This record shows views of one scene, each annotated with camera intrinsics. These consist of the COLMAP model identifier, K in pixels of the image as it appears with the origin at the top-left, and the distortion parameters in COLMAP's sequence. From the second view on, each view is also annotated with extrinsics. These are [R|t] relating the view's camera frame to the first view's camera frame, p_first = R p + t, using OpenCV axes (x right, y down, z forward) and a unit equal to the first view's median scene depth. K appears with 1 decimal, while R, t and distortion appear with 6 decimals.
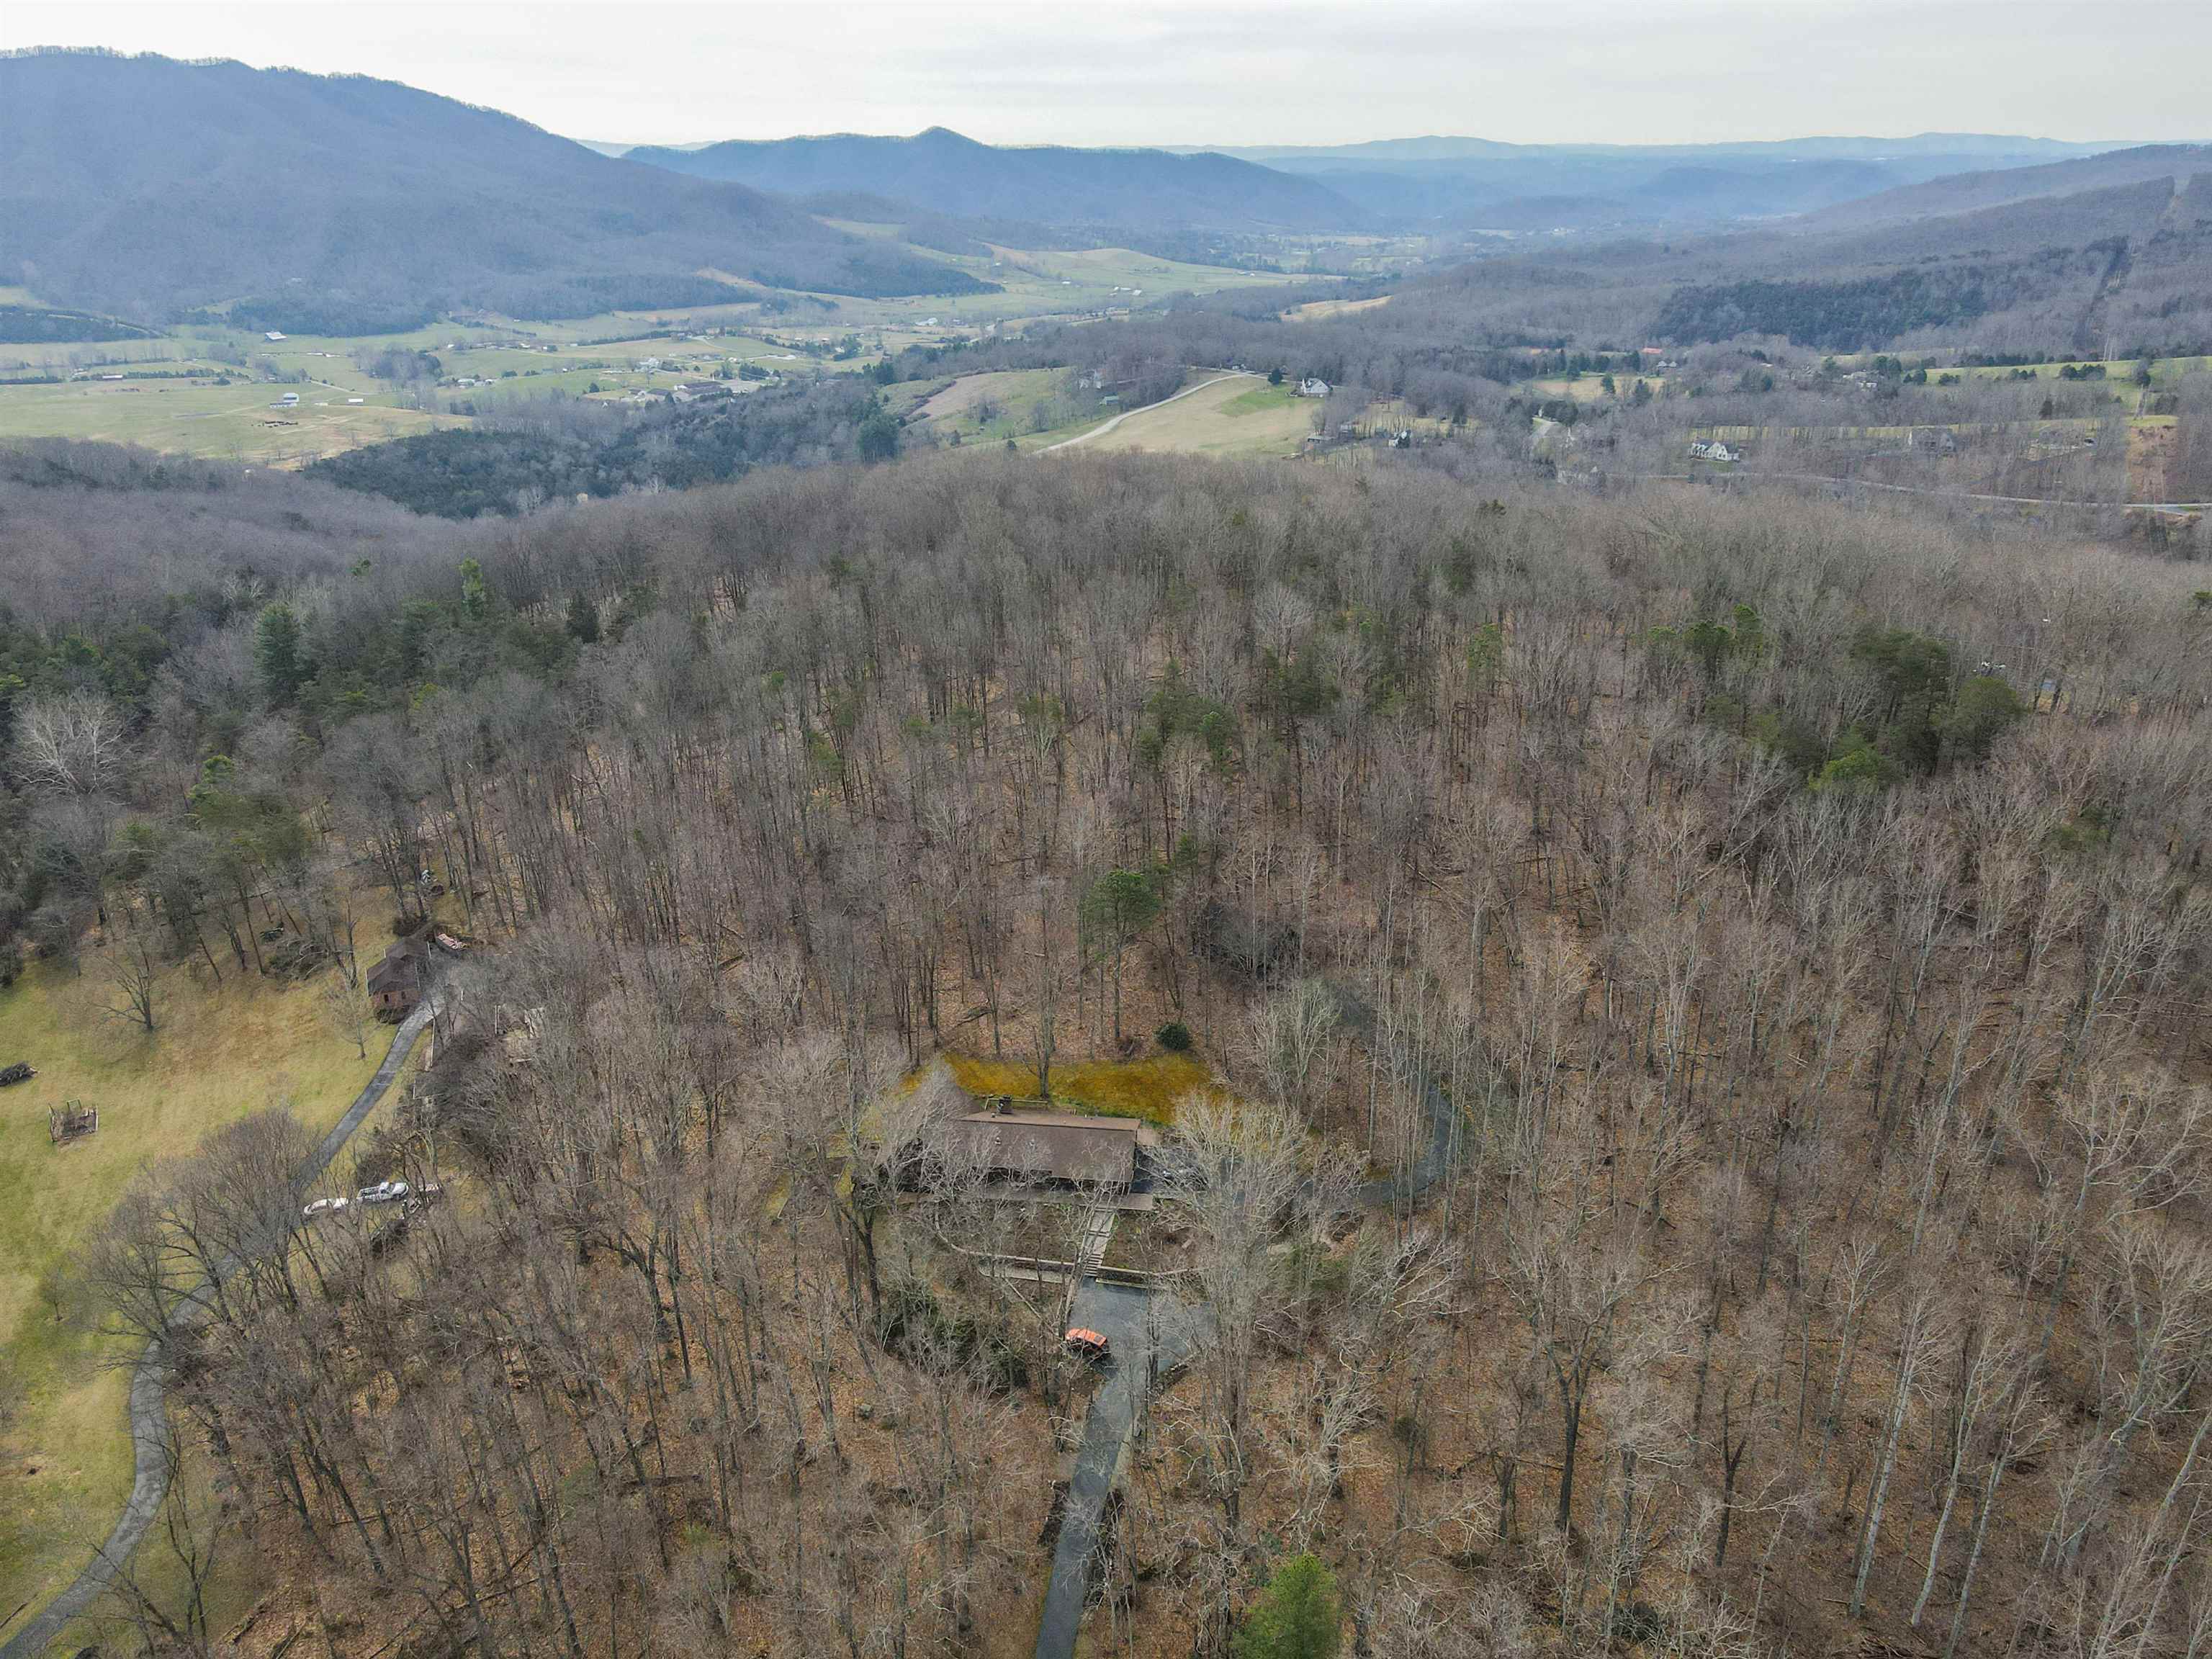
lens RADIAL K [[1704.3, 0, 1101.0], [0, 1704.3, 840.8], [0, 0, 1]] dist [0.019400, 0.009657]
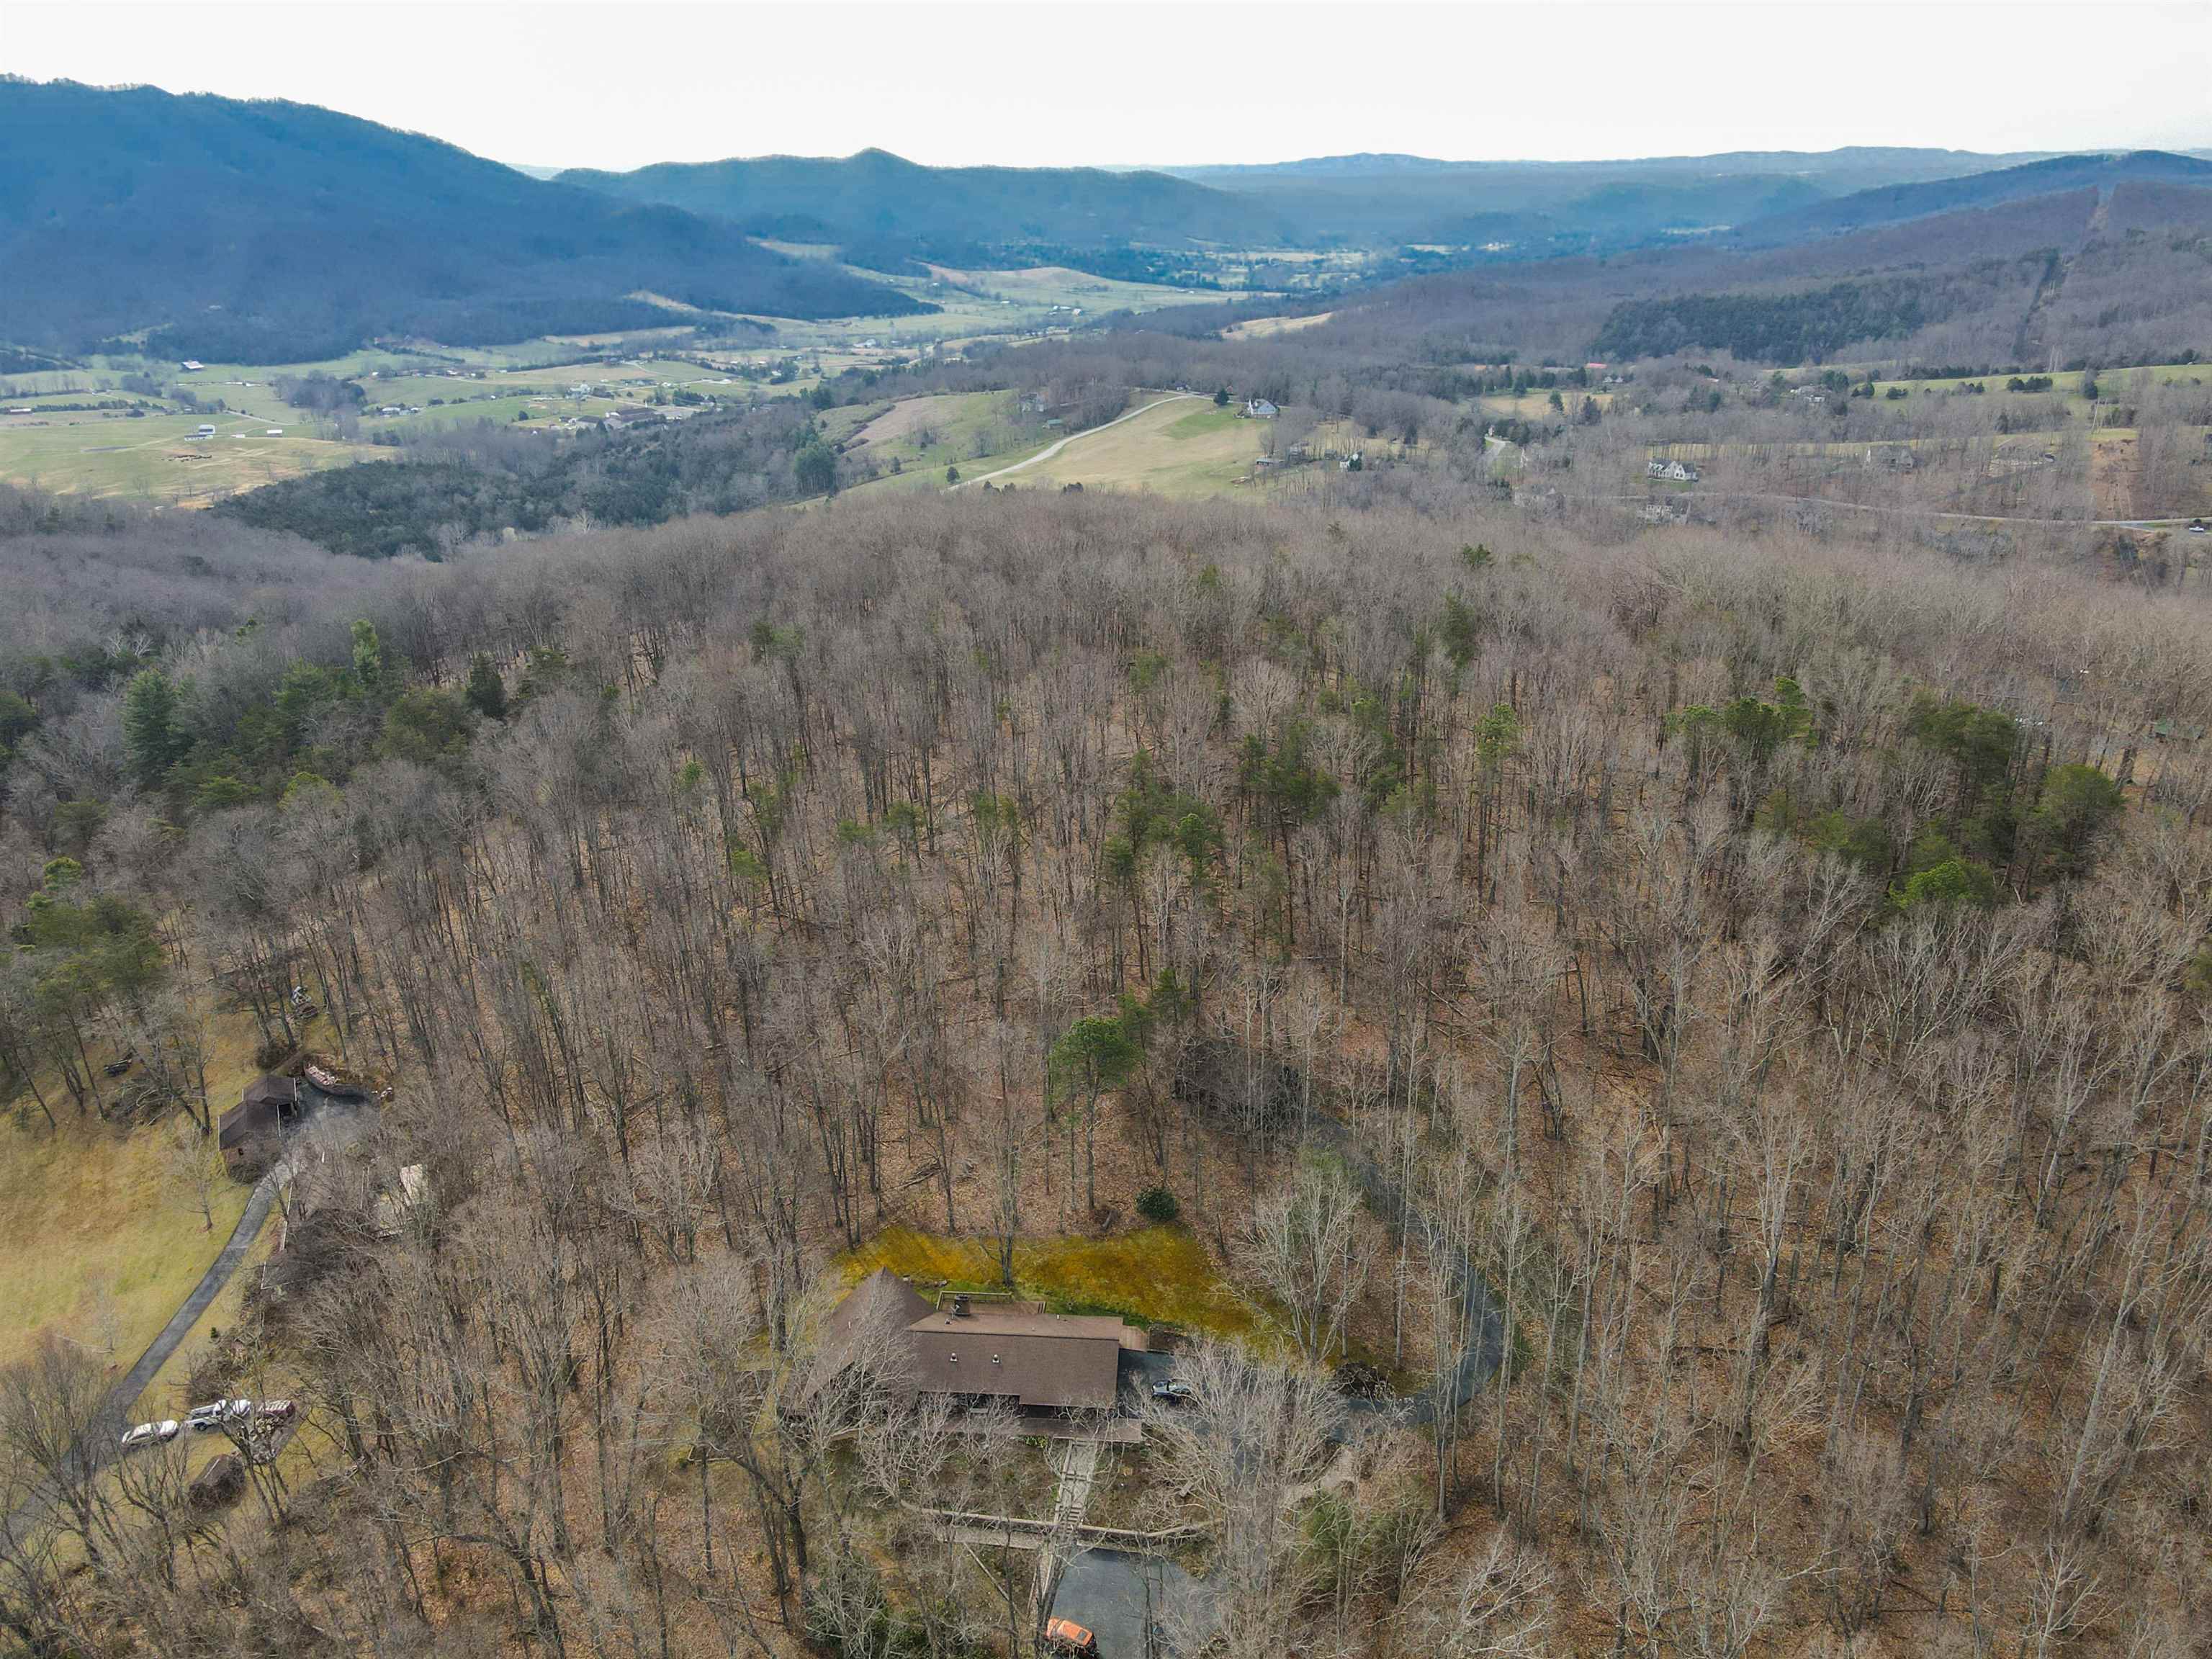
lens RADIAL K [[1704.3, 0, 1102.9], [0, 1704.3, 823.6], [0, 0, 1]] dist [0.019400, 0.009657]
pose [[0.999312, -0.019989, 0.031246, -0.001774], [0.020556, 0.999628, -0.017906, -0.014147], [-0.030877, 0.018535, 0.999351, 0.033509]]
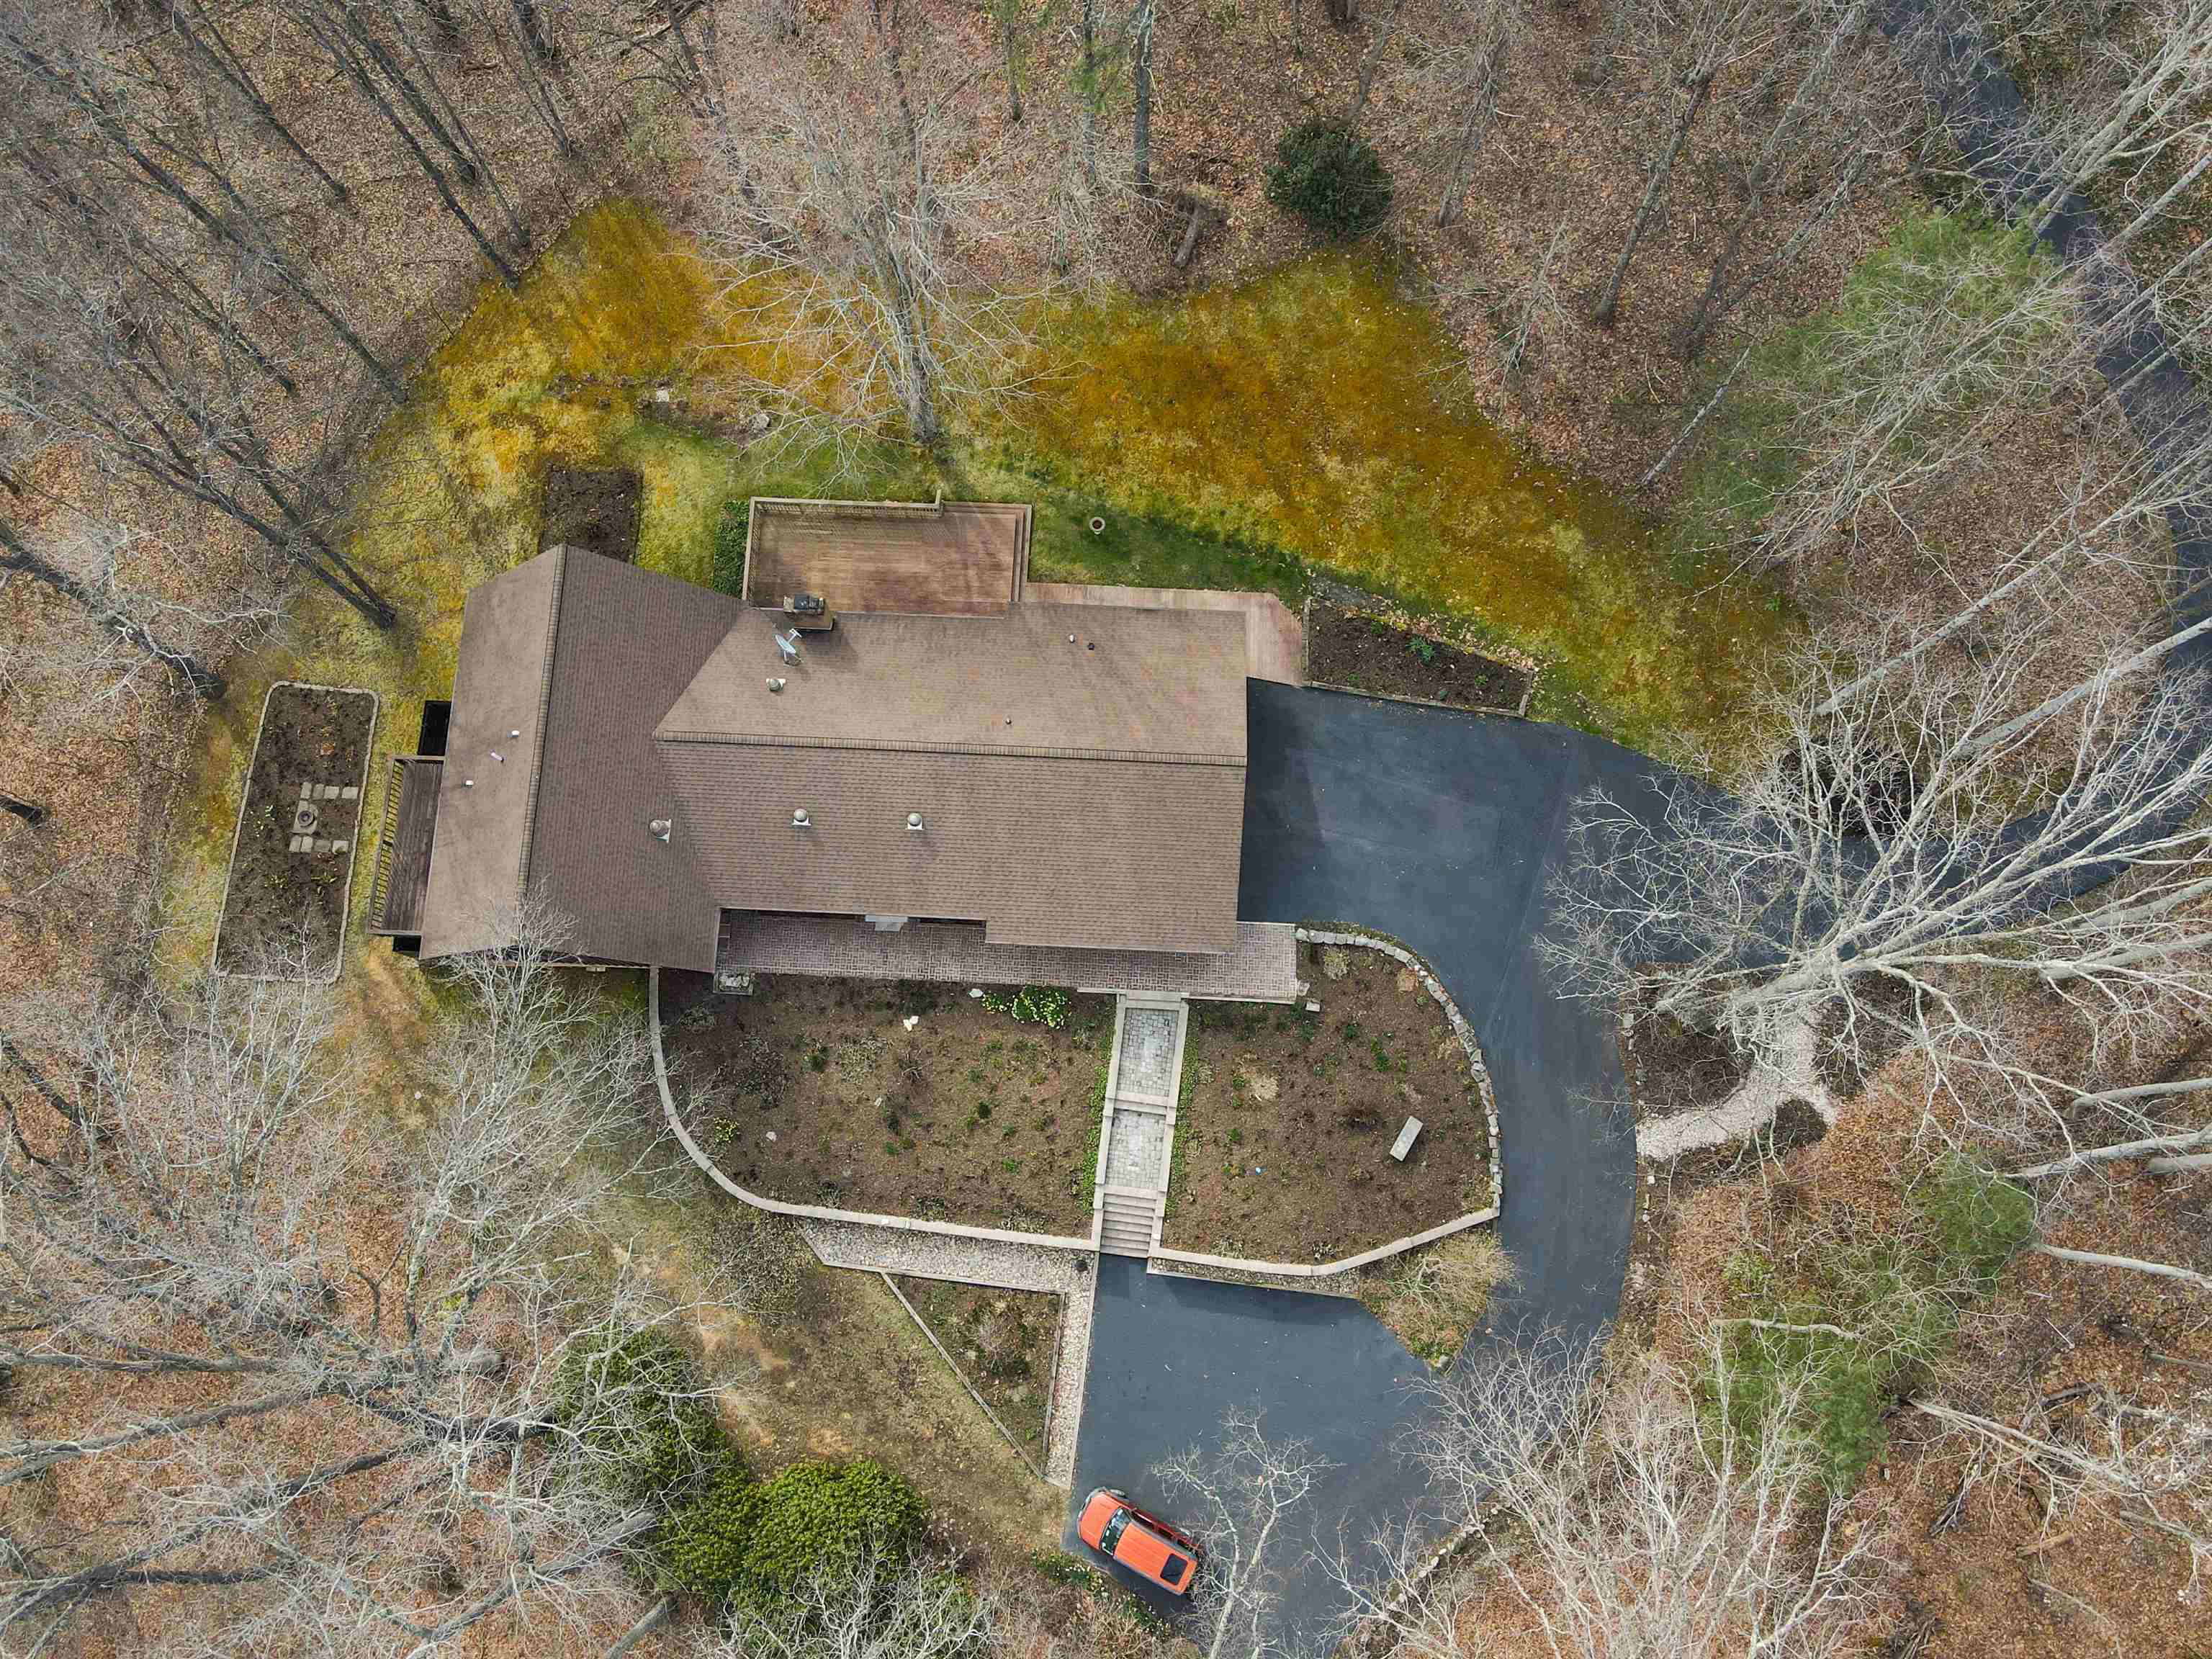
lens RADIAL K [[1704.3, 0, 1105.8], [0, 1704.3, 829.8], [0, 0, 1]] dist [0.019400, 0.009657]
pose [[0.997972, -0.054023, 0.033669, -0.003312], [0.007422, 0.624055, 0.781345, -0.012548], [-0.063222, -0.779511, 0.623190, 0.167212]]
